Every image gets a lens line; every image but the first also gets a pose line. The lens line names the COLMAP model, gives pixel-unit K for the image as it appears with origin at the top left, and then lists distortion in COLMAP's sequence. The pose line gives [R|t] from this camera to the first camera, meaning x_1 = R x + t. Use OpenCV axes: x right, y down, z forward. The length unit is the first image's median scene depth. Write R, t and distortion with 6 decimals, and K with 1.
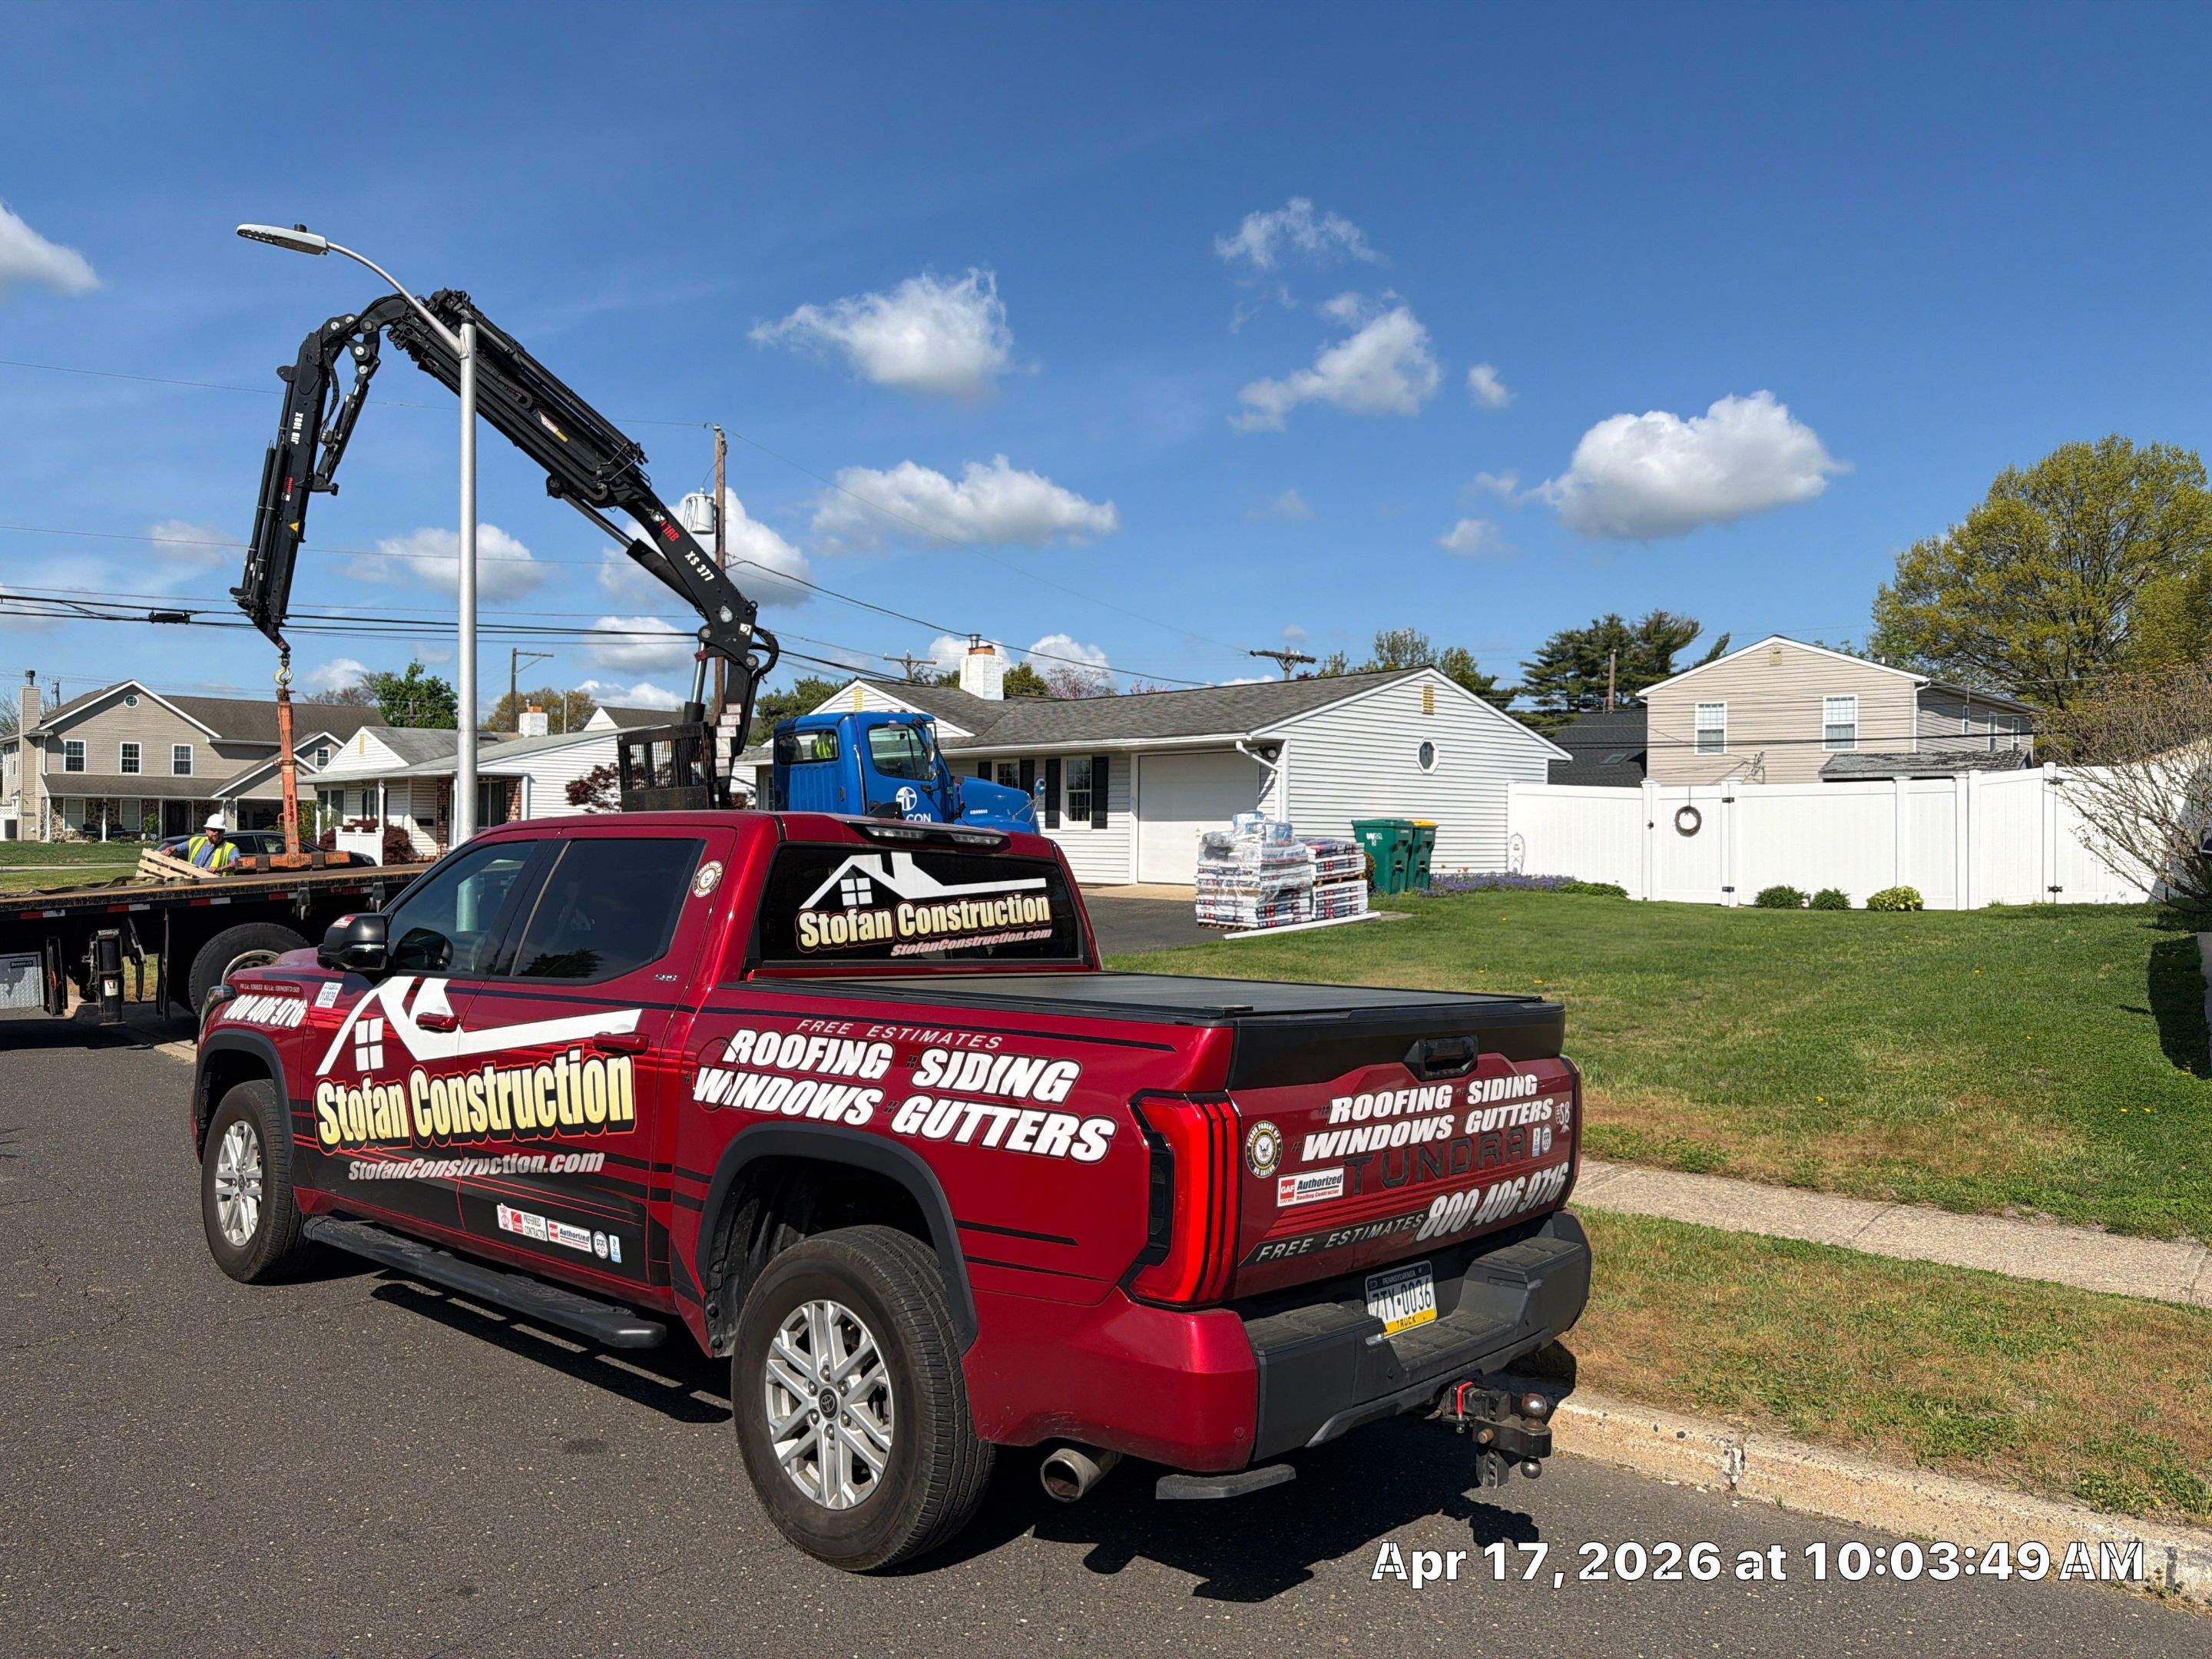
lens RADIAL K [[1549.6, 0, 1119.0], [0, 1549.6, 821.7], [0, 0, 1]] dist [0.071515, -0.083125]
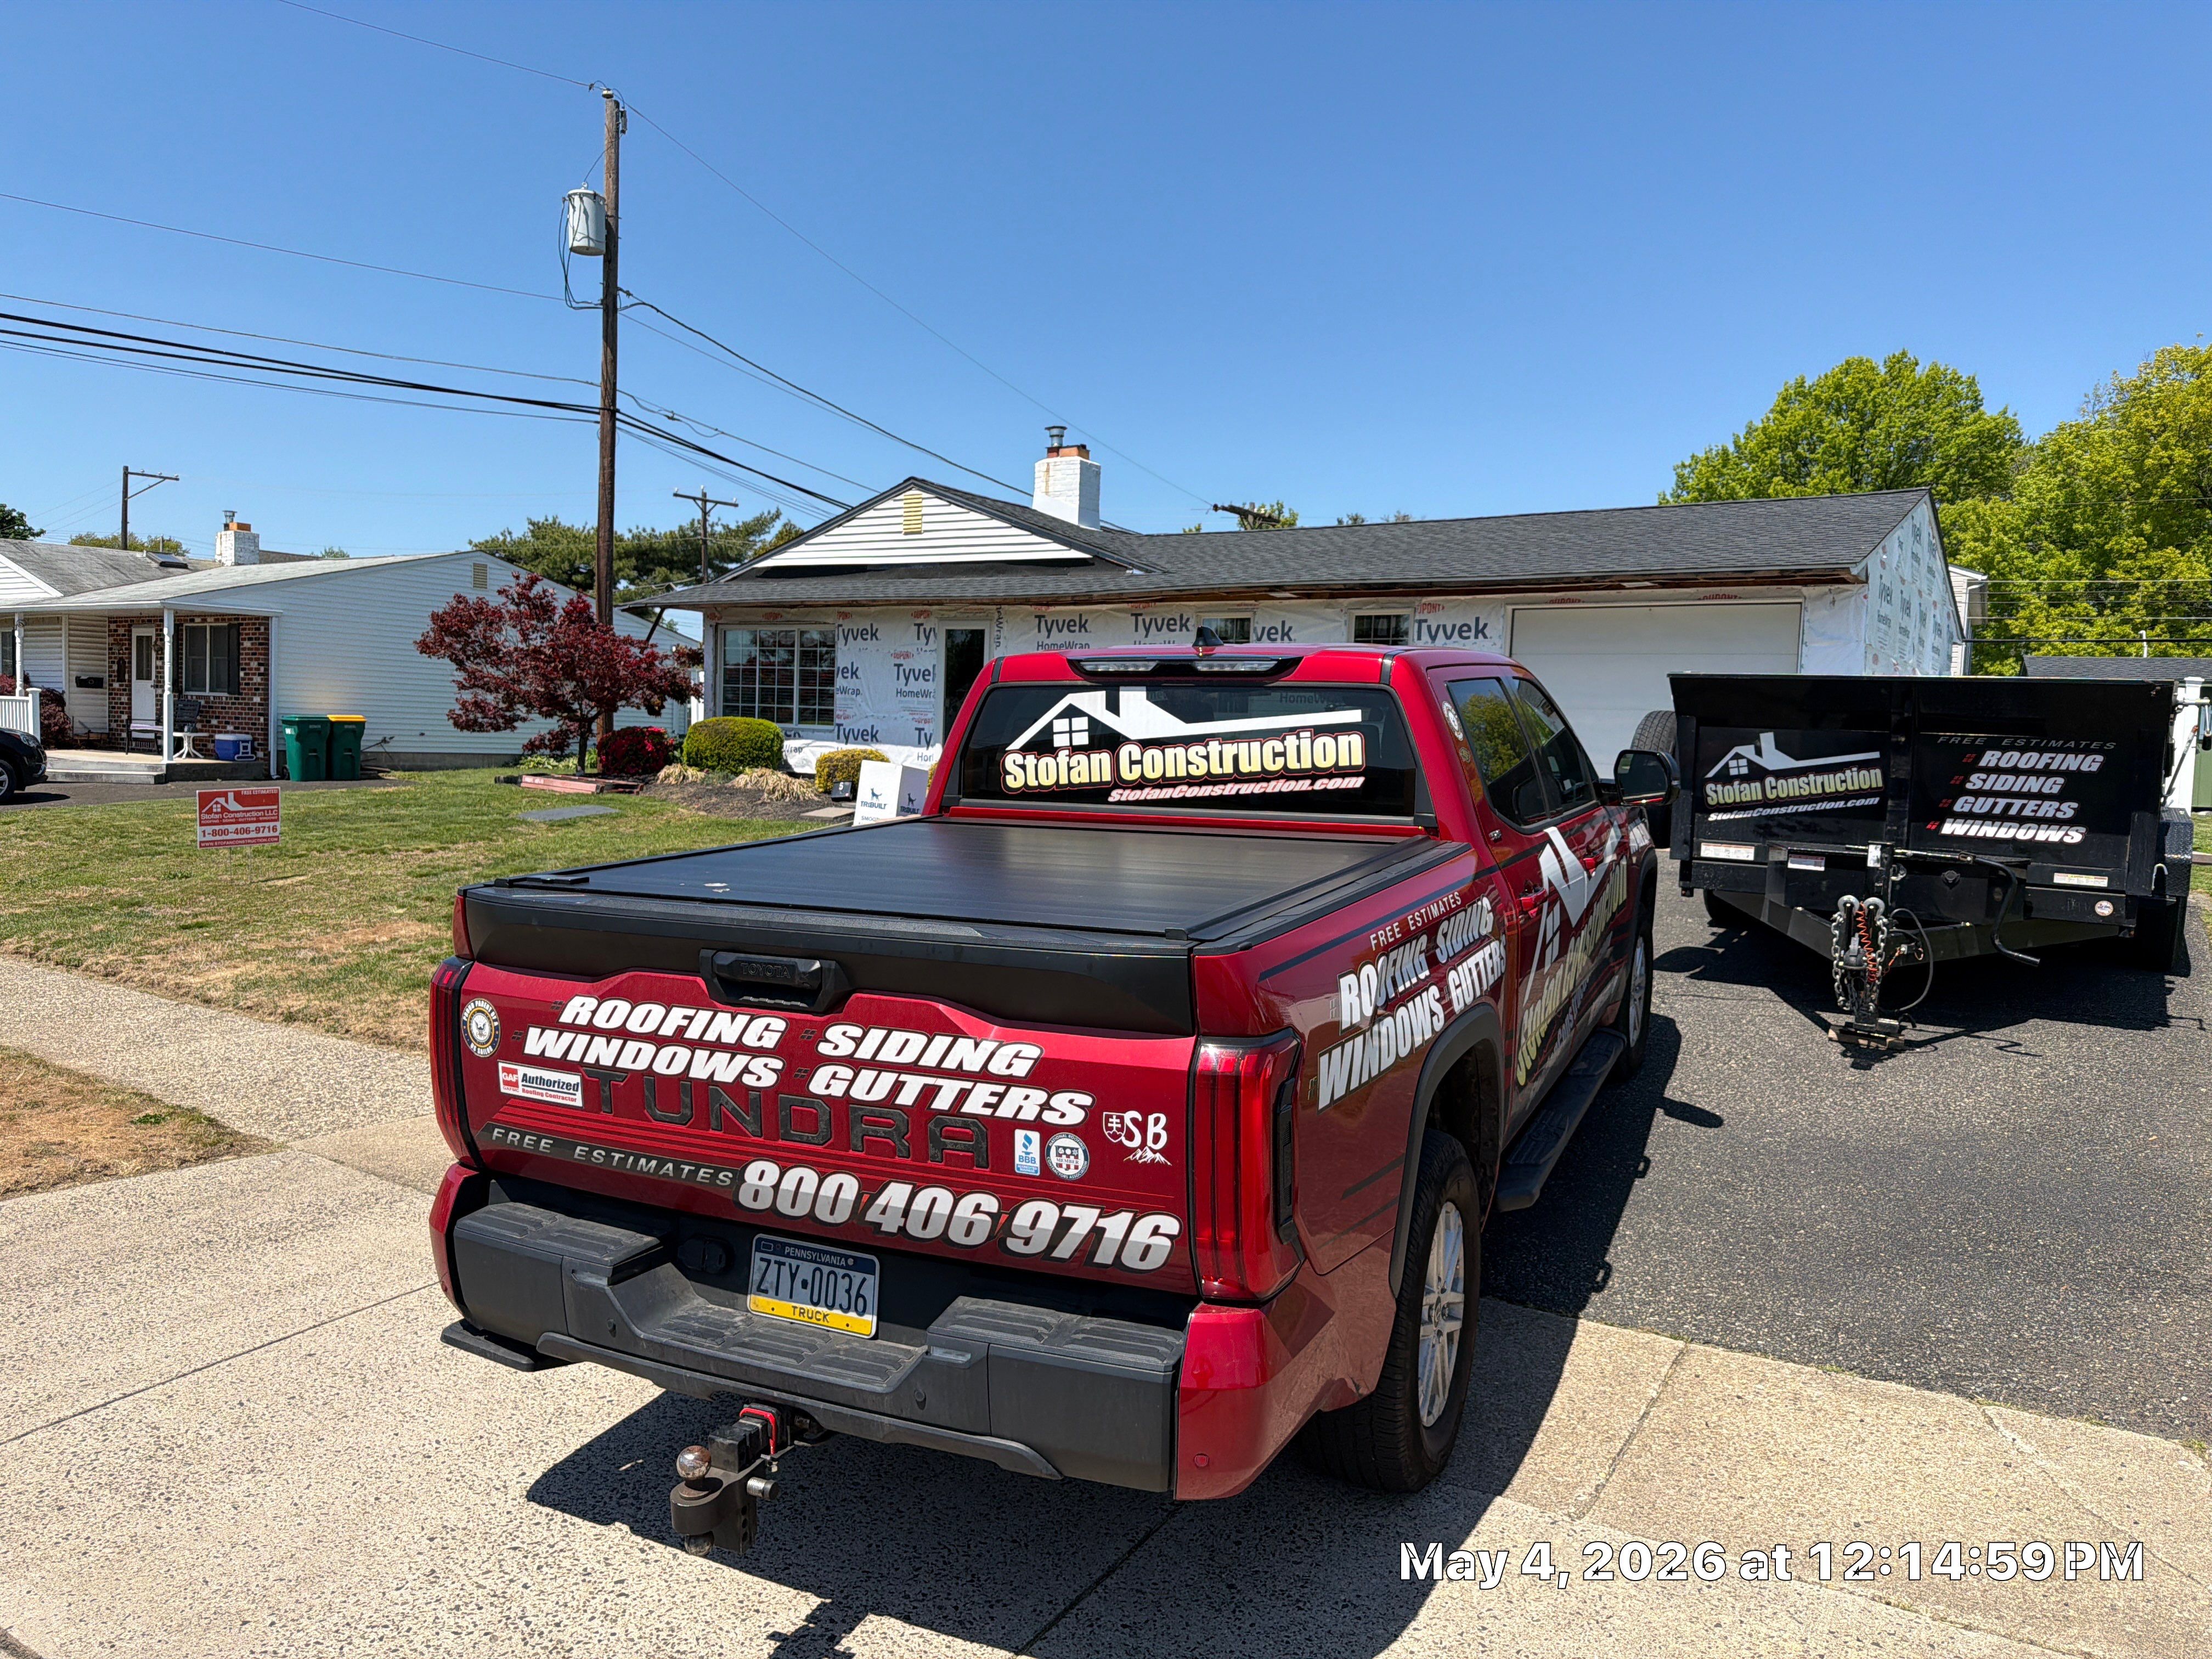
lens RADIAL K [[1549.6, 0, 1119.0], [0, 1549.6, 821.7], [0, 0, 1]] dist [0.071515, -0.083125]
pose [[0.280405, 0.064328, -0.957724, 0.706075], [0.064960, 0.994193, 0.085797, 0.018884], [0.957681, -0.086271, 0.274597, 0.716077]]
